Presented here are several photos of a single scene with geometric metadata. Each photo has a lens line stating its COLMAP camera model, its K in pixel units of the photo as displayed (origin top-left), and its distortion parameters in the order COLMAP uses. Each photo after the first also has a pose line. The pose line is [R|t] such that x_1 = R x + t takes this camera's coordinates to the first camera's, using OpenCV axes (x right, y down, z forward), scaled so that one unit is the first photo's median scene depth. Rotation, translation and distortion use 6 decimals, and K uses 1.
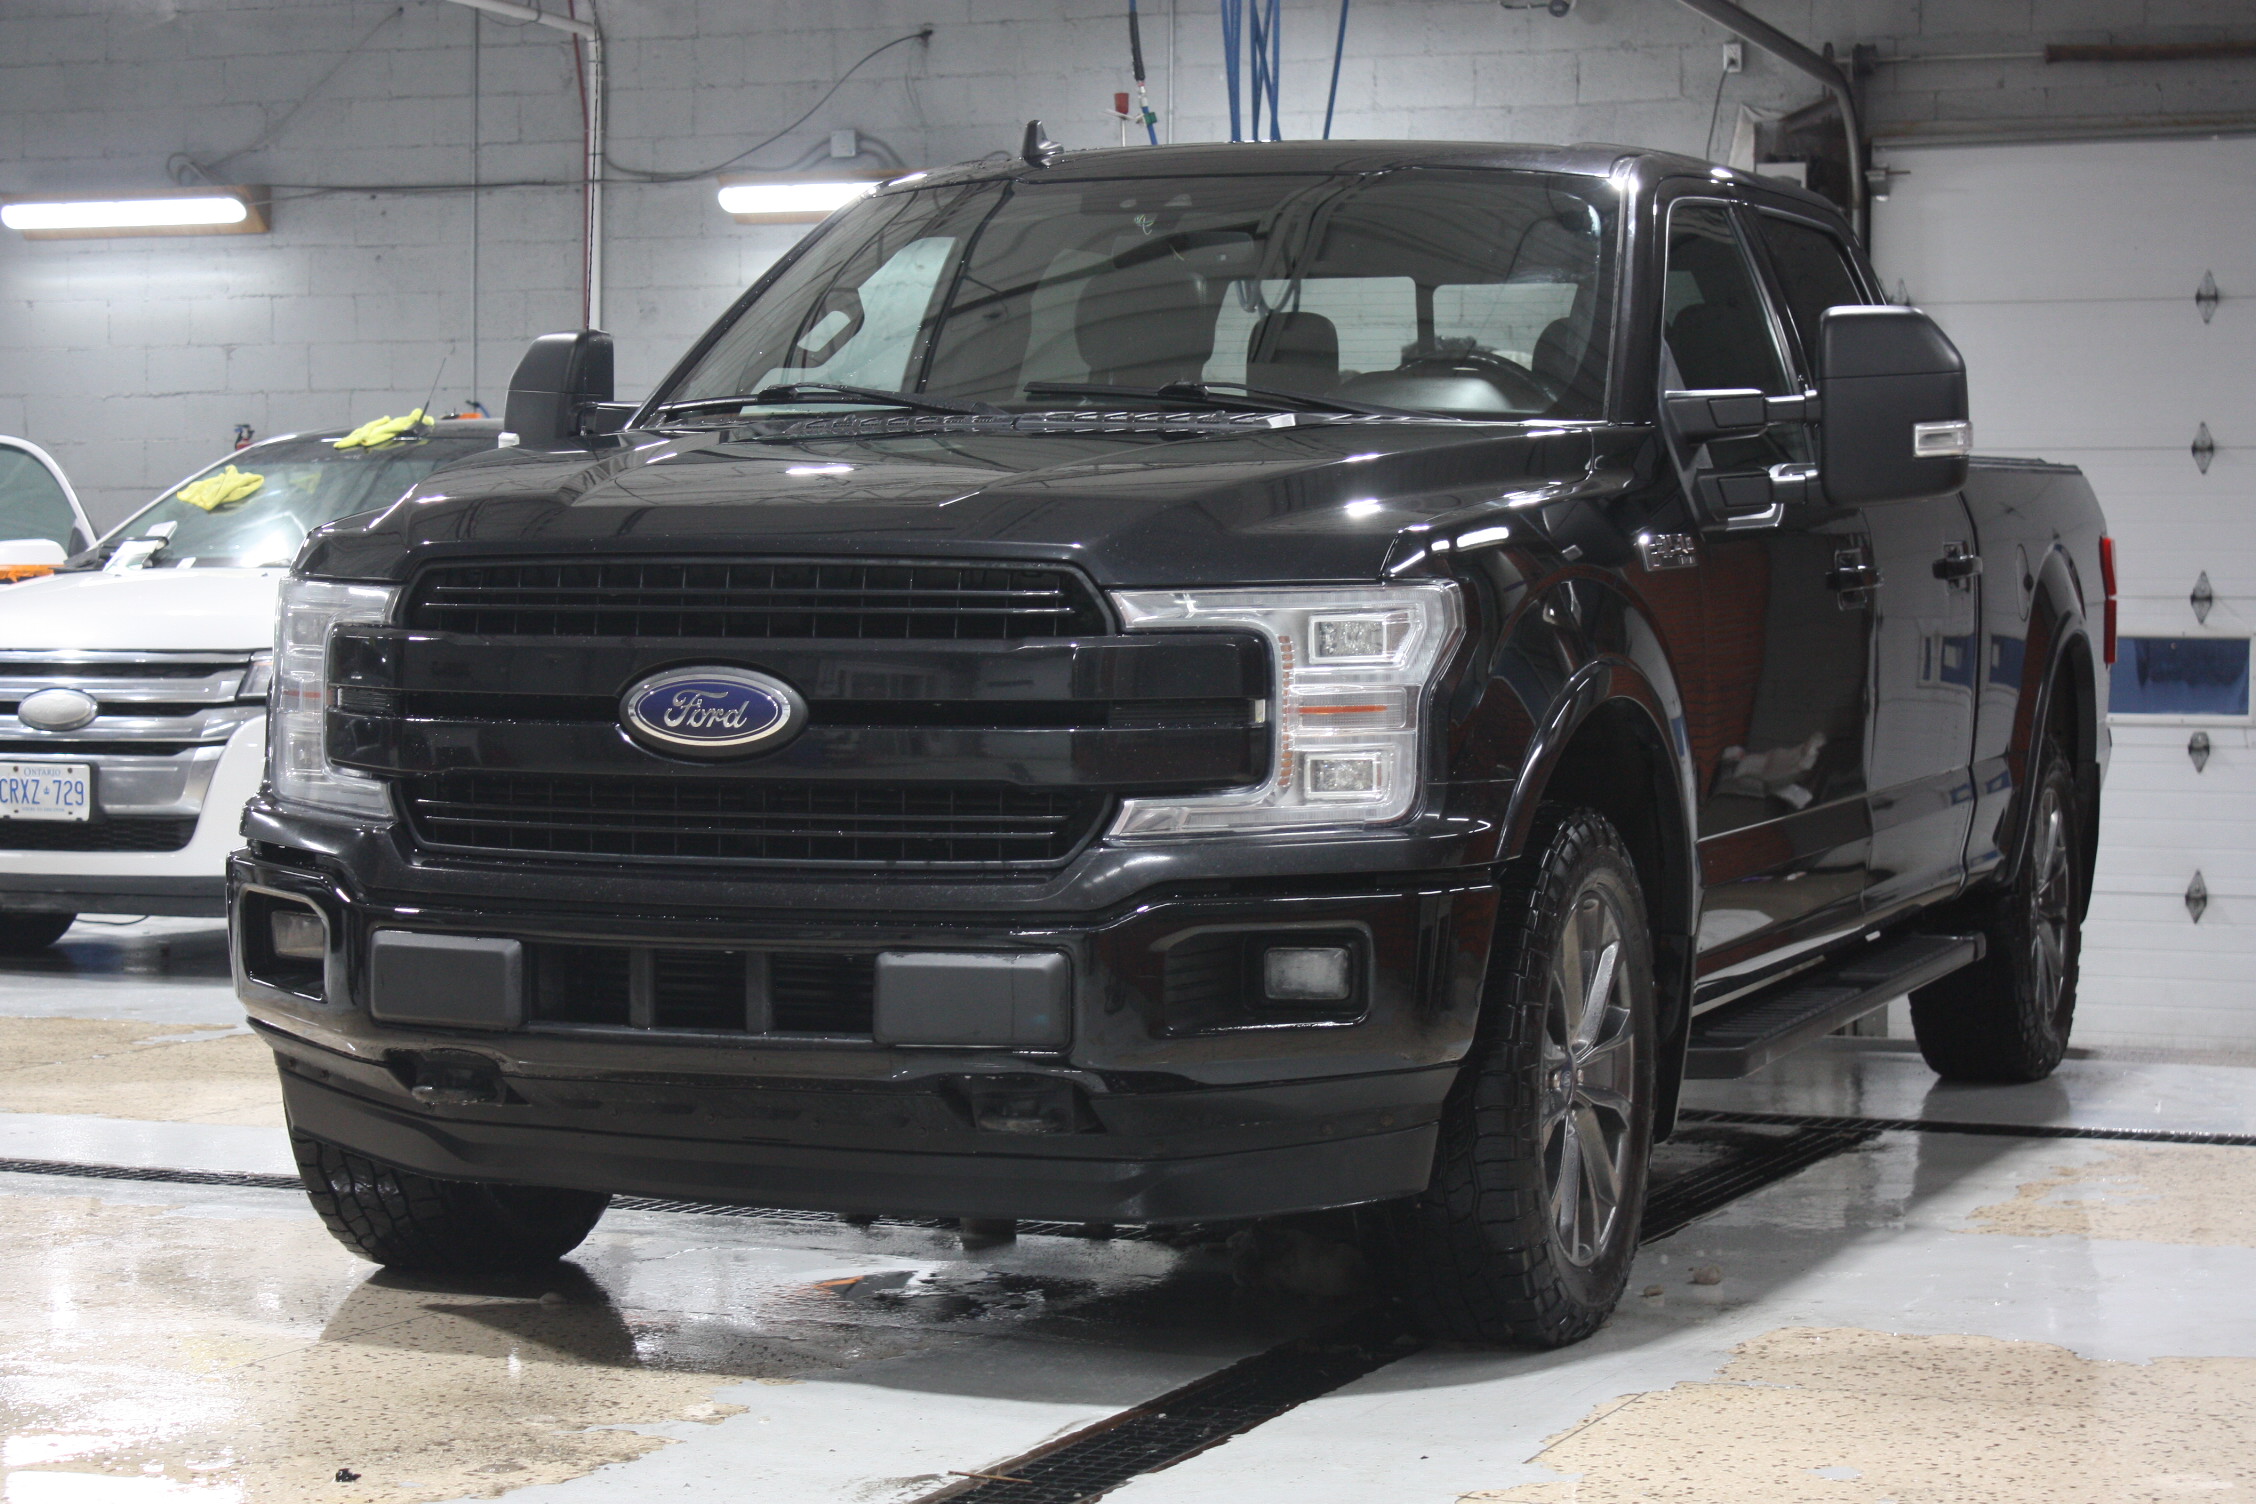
lens RADIAL K [[4694.2, 0, 1128.4], [0, 4694.2, 743.2], [0, 0, 1]] dist [0.096596, 0.000000]
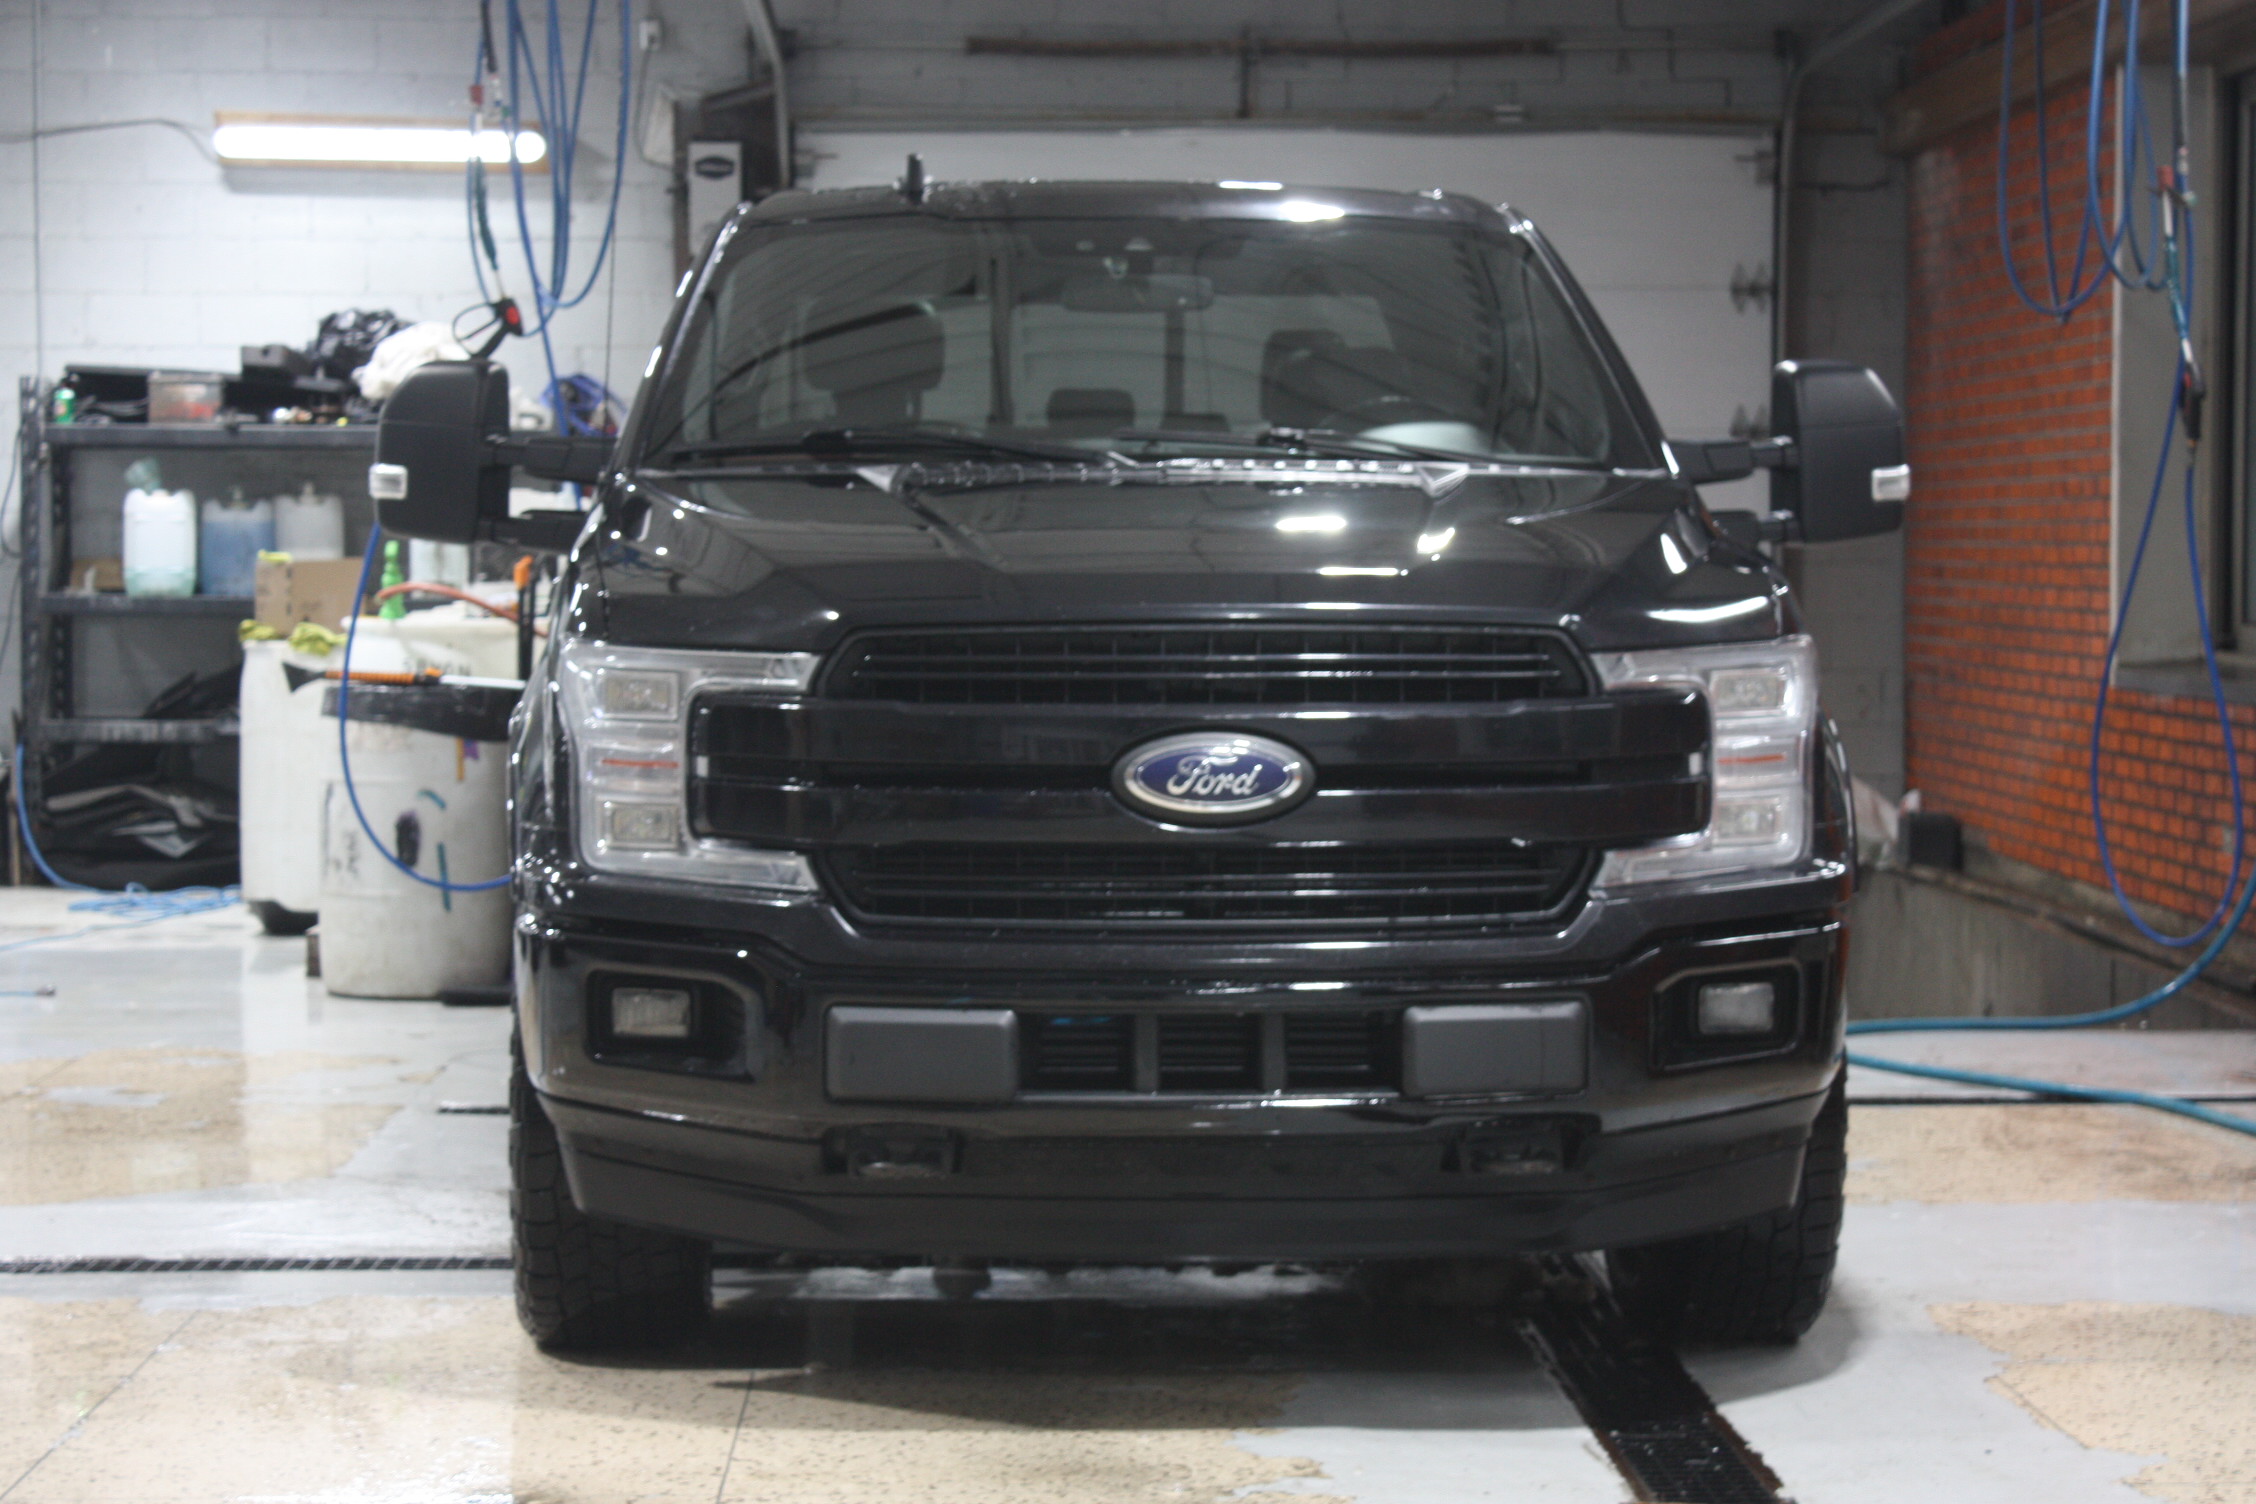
lens RADIAL K [[4893.6, 0, 1128.2], [0, 4893.6, 758.5], [0, 0, 1]] dist [-0.028692, 0.000000]
pose [[0.915391, -0.025677, 0.401747, -0.525471], [0.019149, 0.999611, 0.020257, -0.032365], [-0.402111, -0.010850, 0.915527, 0.041067]]
